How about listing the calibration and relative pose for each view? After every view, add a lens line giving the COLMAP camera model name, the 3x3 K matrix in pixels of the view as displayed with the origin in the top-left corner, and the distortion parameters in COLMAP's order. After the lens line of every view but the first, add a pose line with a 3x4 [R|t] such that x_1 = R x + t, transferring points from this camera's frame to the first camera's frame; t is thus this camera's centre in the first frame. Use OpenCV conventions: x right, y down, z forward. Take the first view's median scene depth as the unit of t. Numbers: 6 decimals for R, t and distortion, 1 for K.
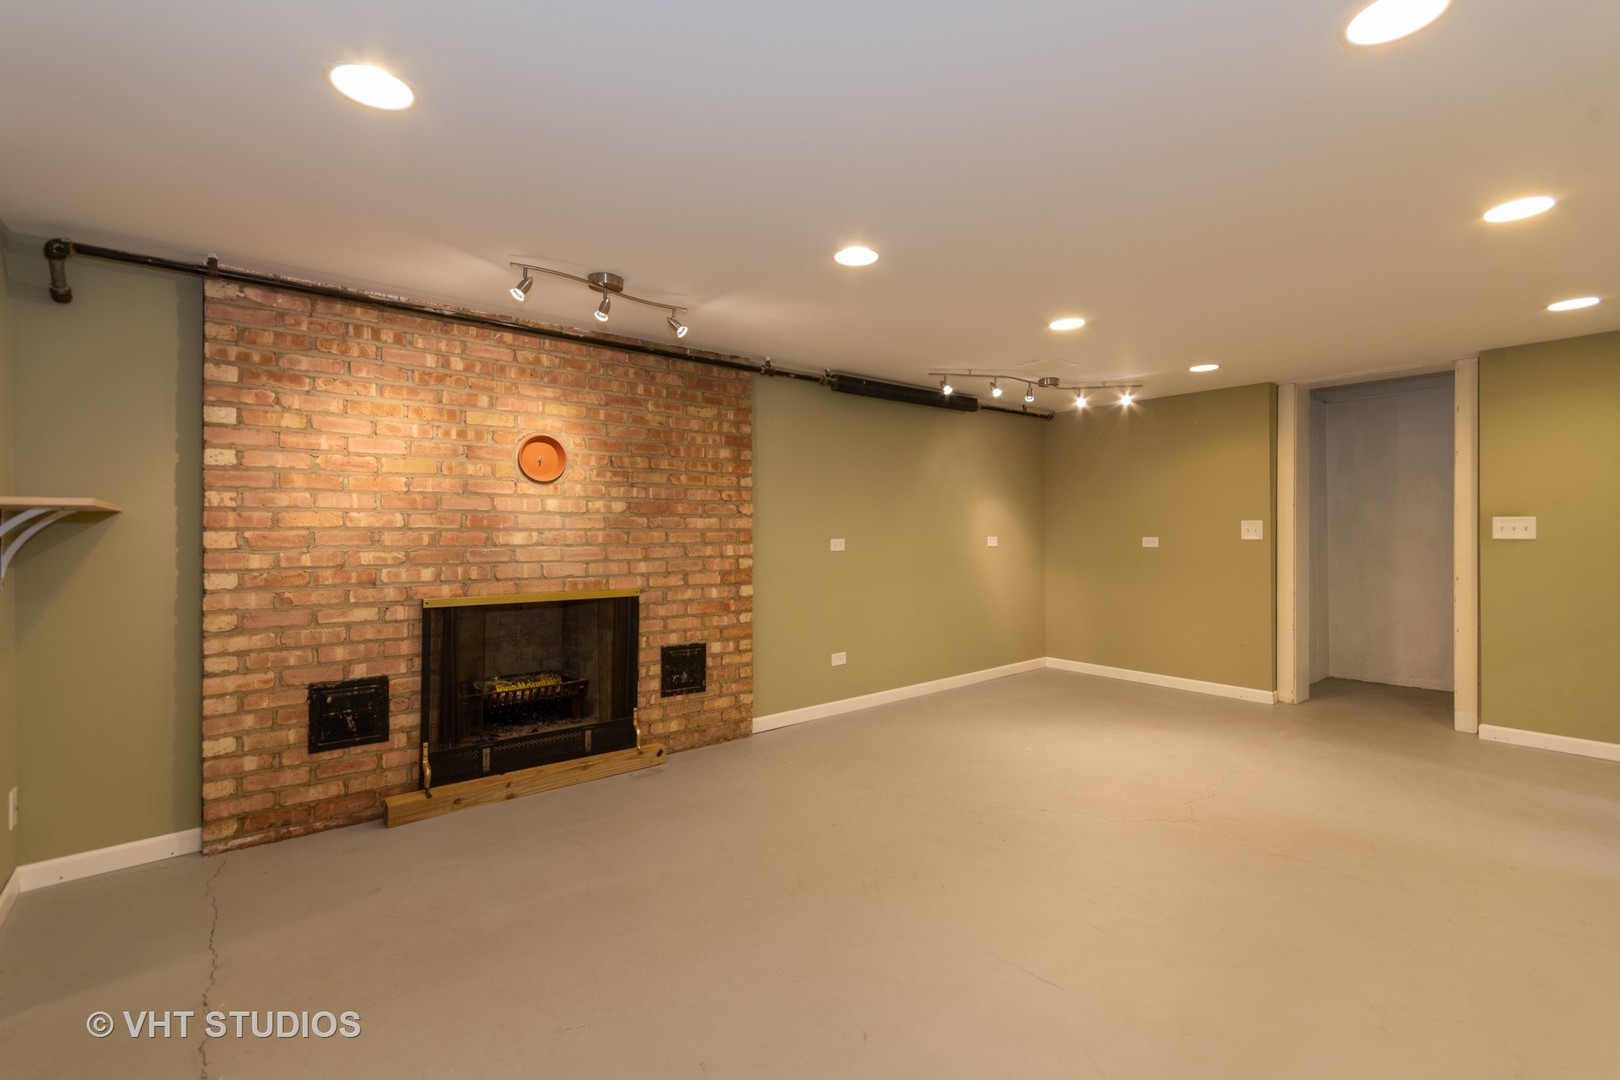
lens RADIAL K [[719.5, 0, 809.5], [0, 719.5, 533.7], [0, 0, 1]] dist [0.000320, 0.001584]
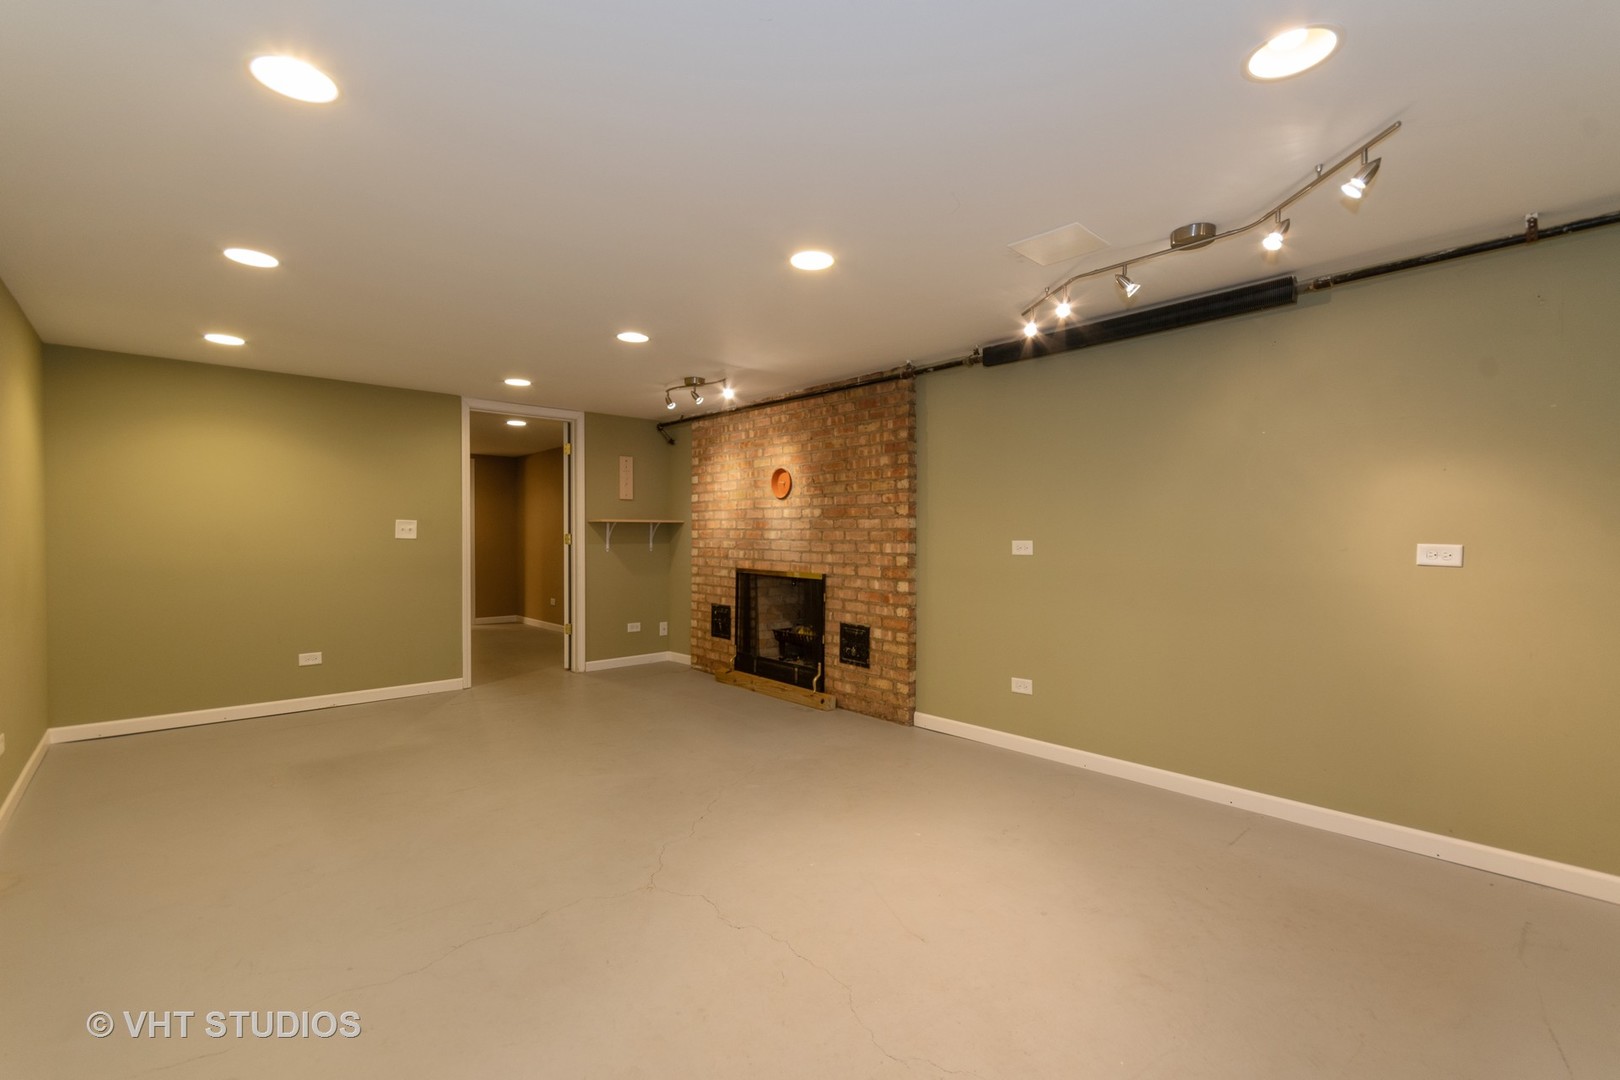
lens RADIAL K [[719.5, 0, 809.4], [0, 719.5, 539.5], [0, 0, 1]] dist [0.000320, 0.001584]
pose [[0.038031, 0.020253, -0.999071, 1.132123], [0.003510, 0.999786, 0.020401, -0.015003], [0.999270, -0.004283, 0.037952, 0.967799]]
